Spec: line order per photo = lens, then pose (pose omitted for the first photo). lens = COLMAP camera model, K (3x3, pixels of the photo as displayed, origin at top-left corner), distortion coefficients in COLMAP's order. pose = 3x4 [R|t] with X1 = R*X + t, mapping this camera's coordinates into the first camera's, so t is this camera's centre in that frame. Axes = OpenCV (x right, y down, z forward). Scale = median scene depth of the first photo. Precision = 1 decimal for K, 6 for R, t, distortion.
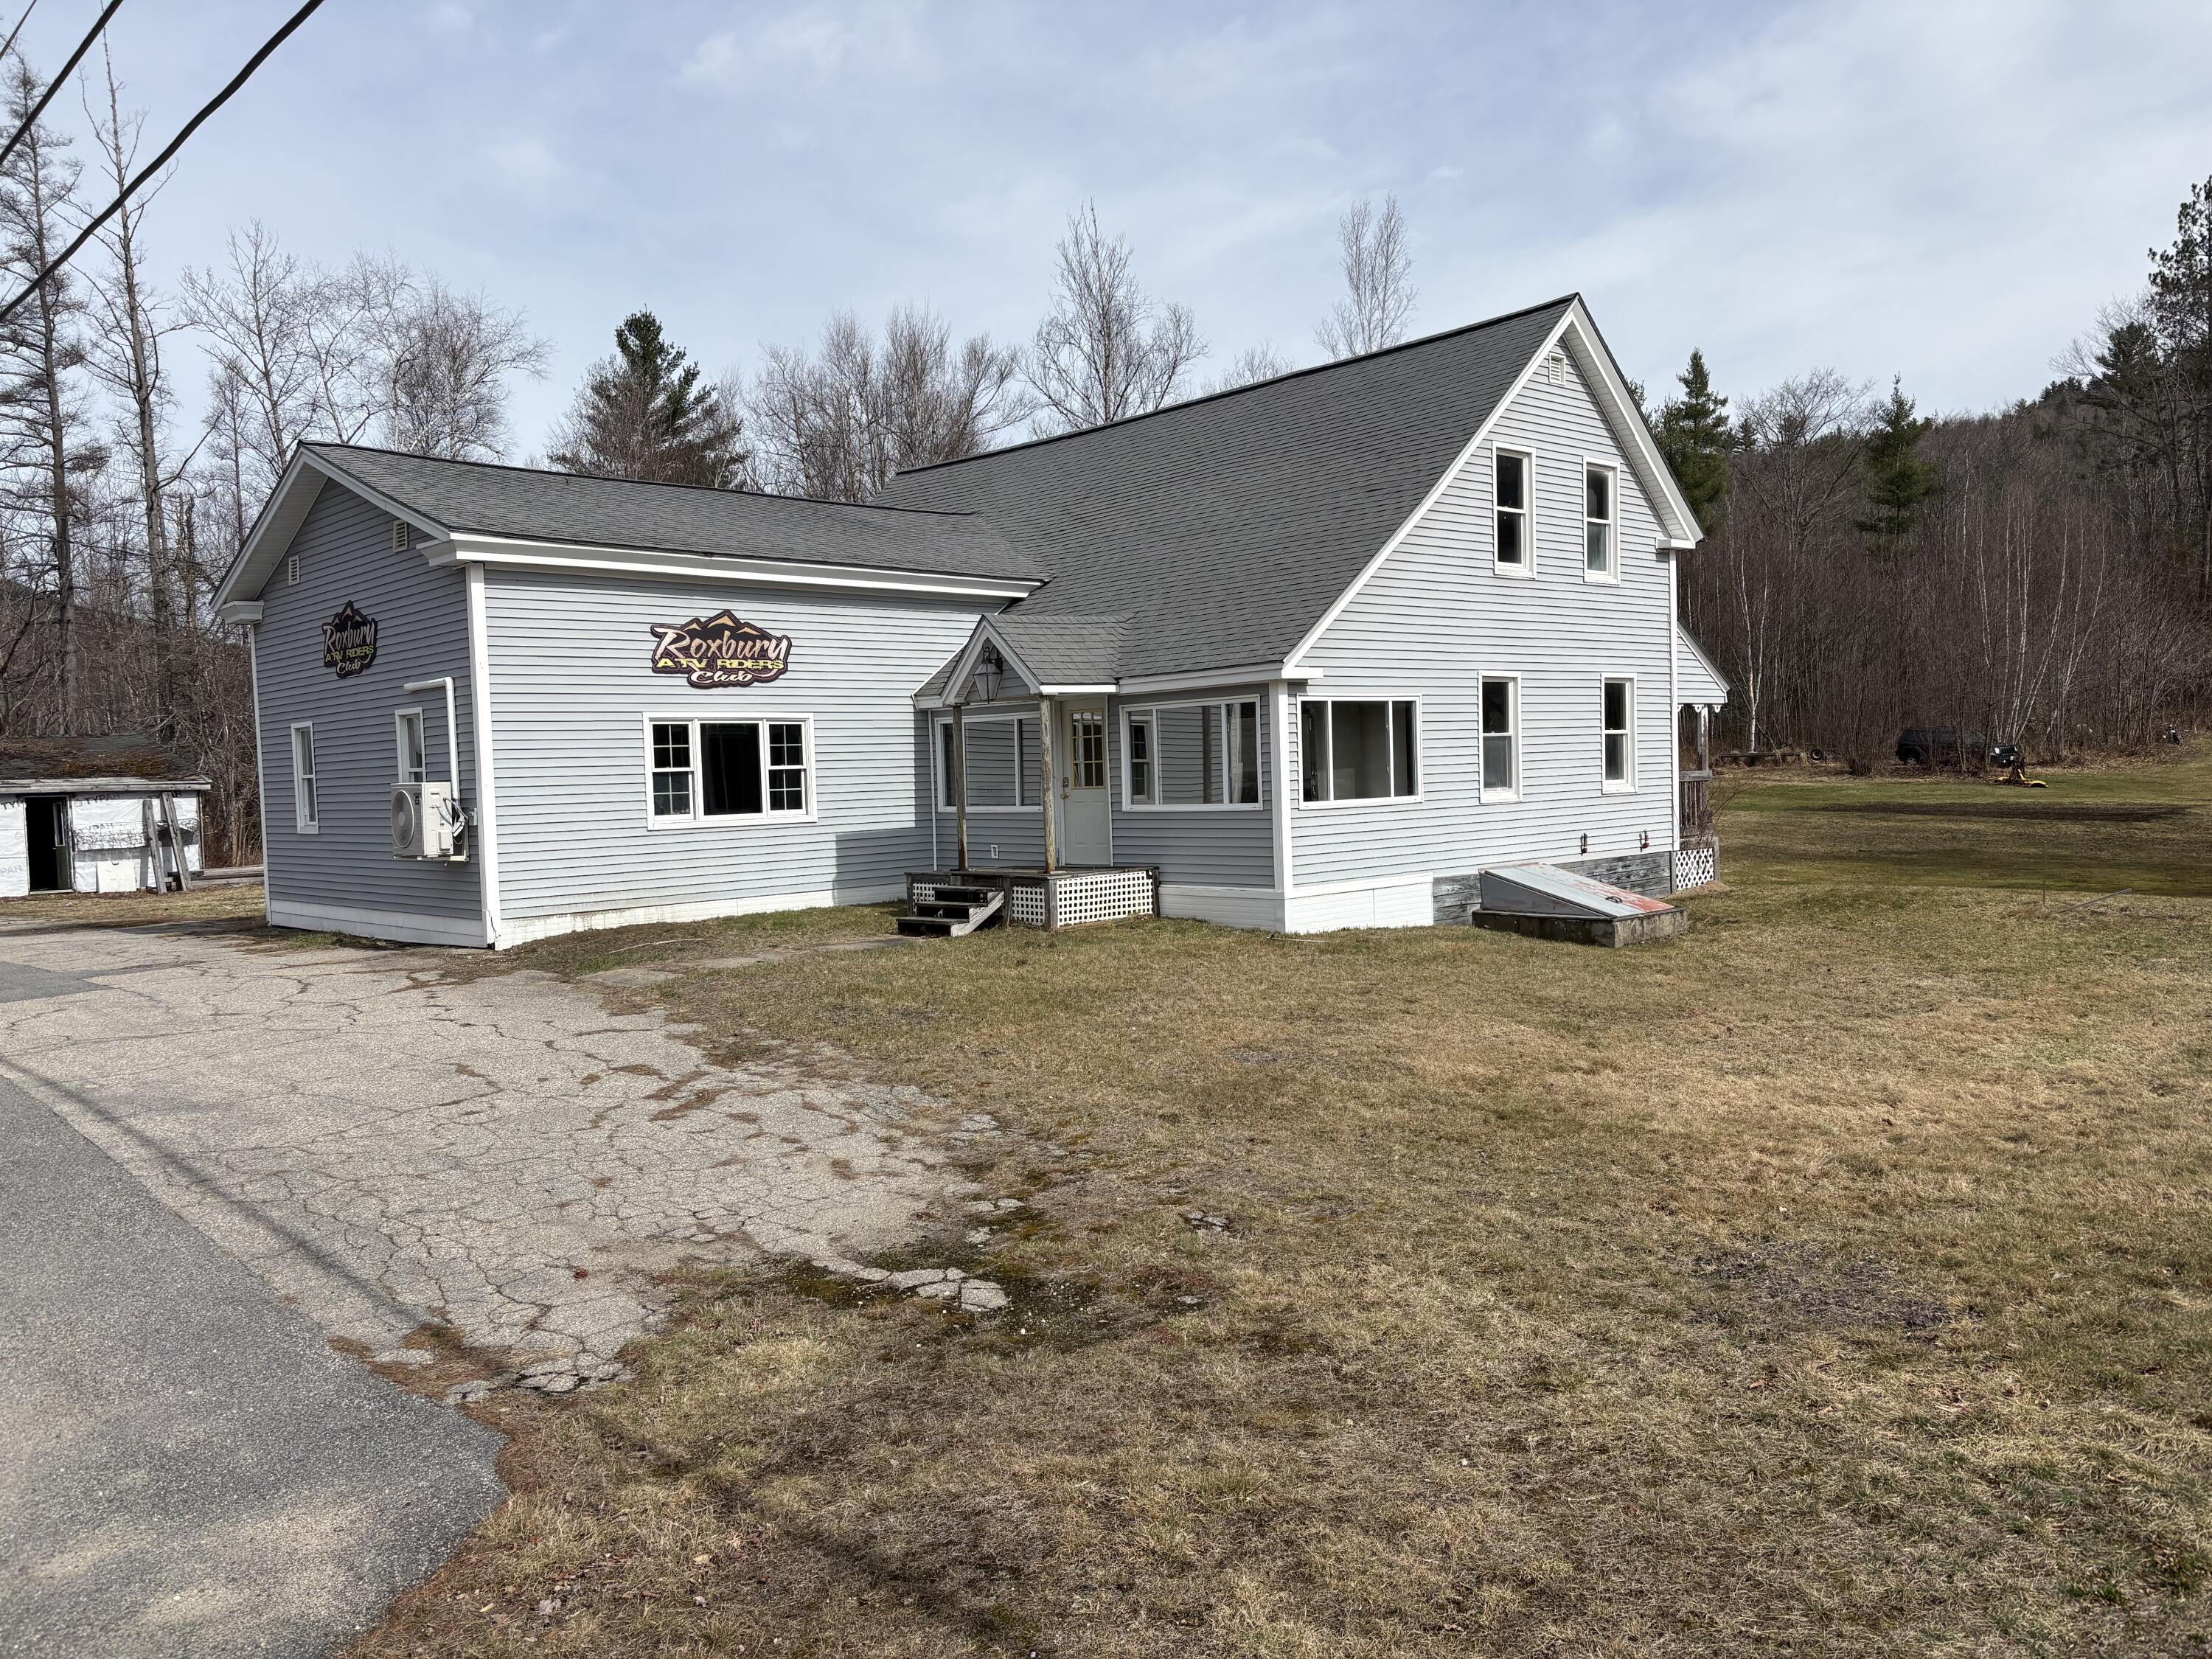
lens RADIAL K [[1662.0, 0, 1112.4], [0, 1662.0, 833.1], [0, 0, 1]] dist [0.049350, -0.058264]
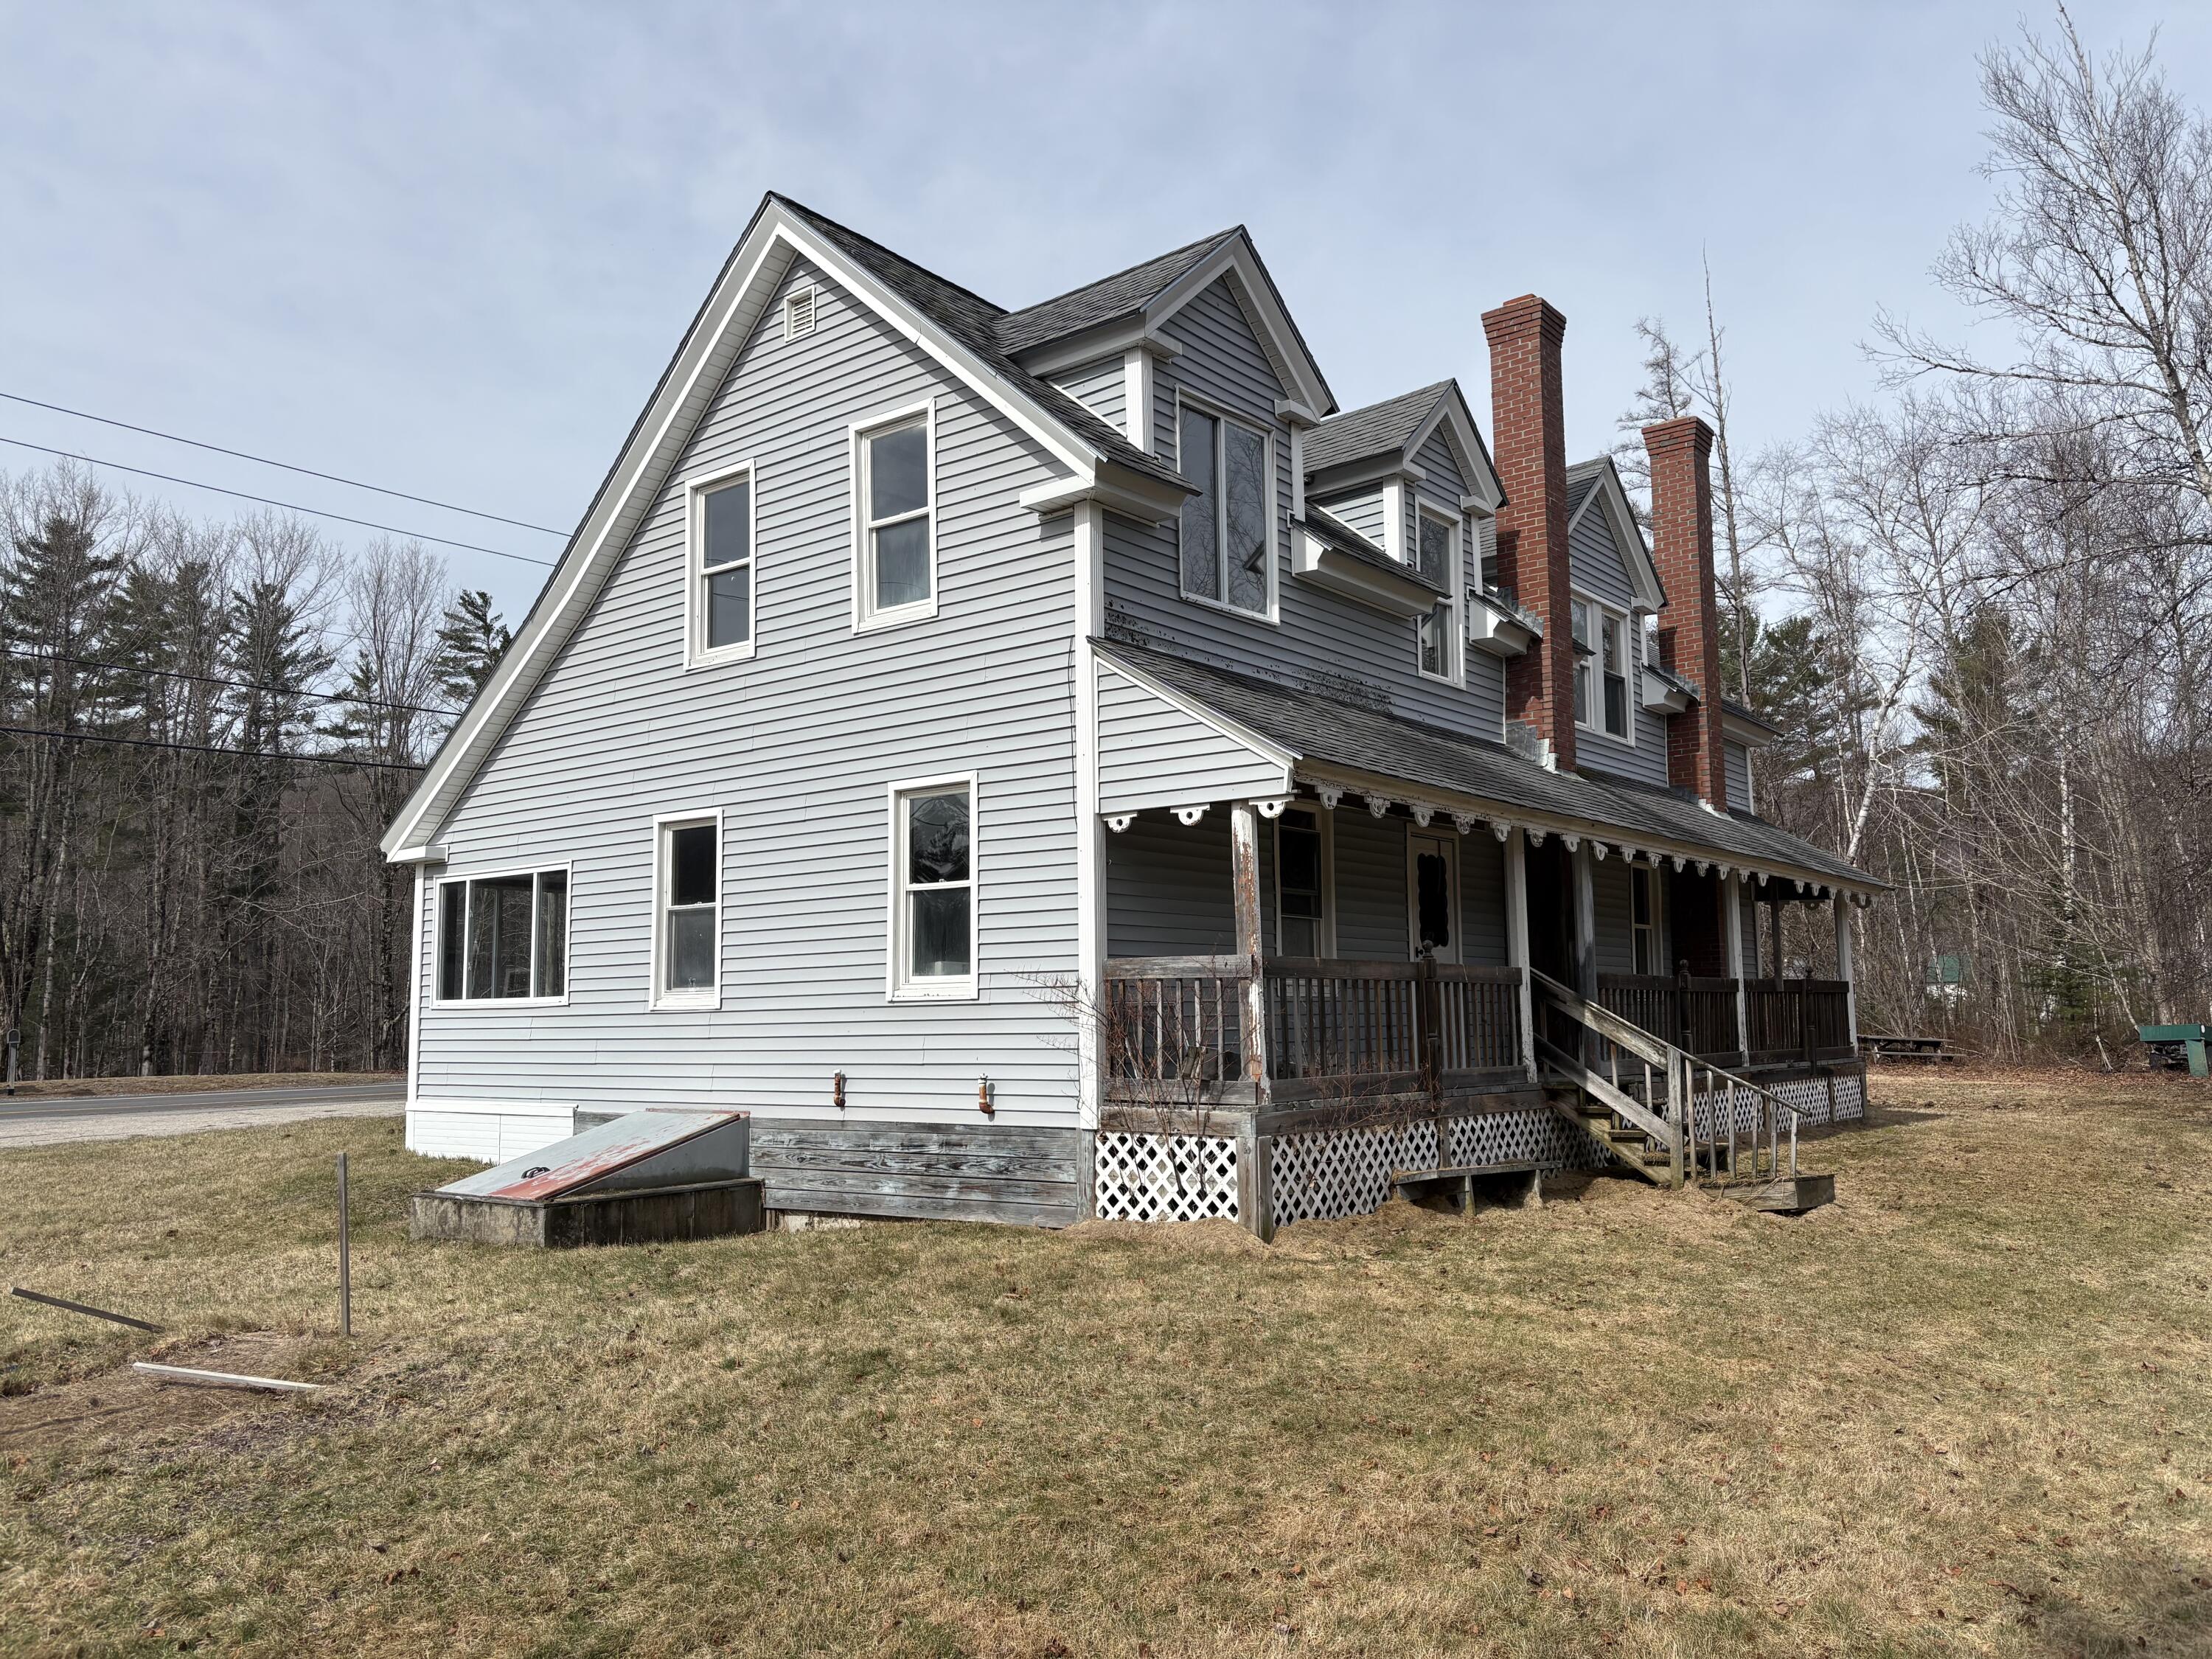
lens RADIAL K [[1662.0, 0, 1108.5], [0, 1662.0, 833.3], [0, 0, 1]] dist [0.049350, -0.058264]
pose [[0.170047, -0.071333, -0.982851, 0.837439], [-0.024762, 0.996752, -0.076626, -0.038221], [0.985125, 0.037367, 0.167728, 0.967815]]
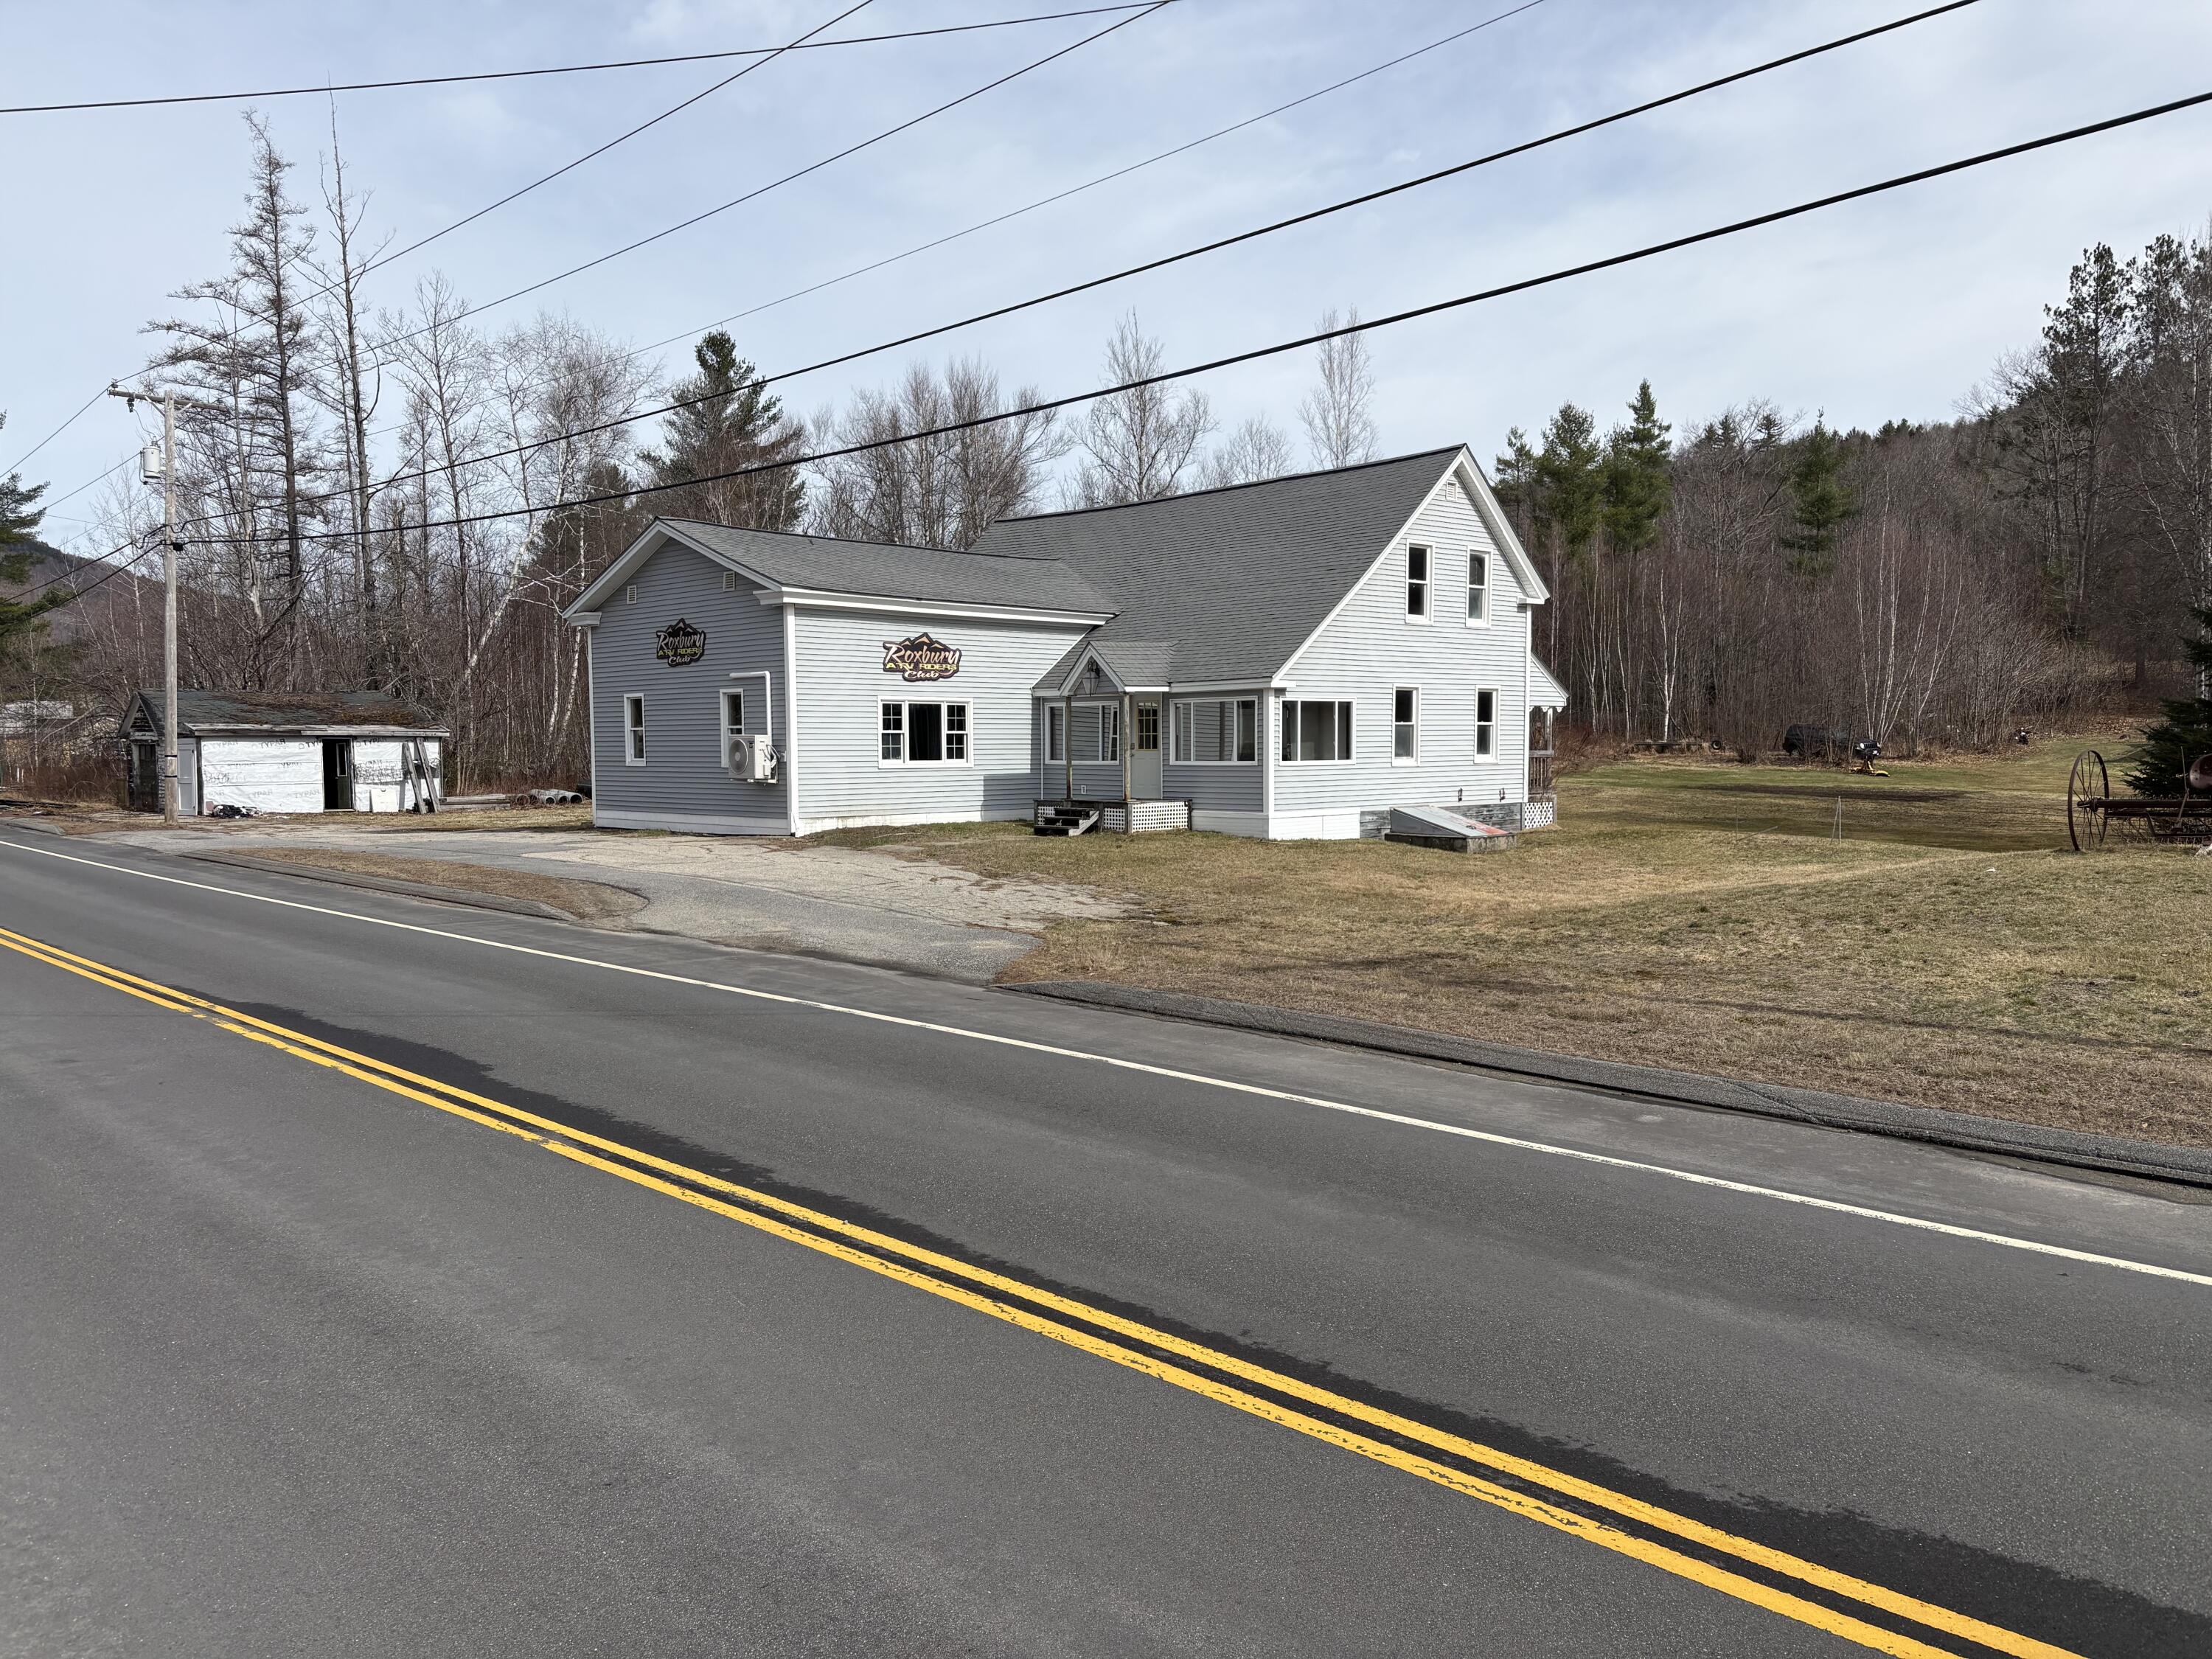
lens RADIAL K [[1662.0, 0, 1110.4], [0, 1662.0, 825.6], [0, 0, 1]] dist [0.049350, -0.058264]
pose [[0.999561, 0.027071, 0.012078, -0.061041], [-0.027208, 0.999566, 0.011331, 0.025628], [-0.011766, -0.011654, 0.999863, -0.538841]]
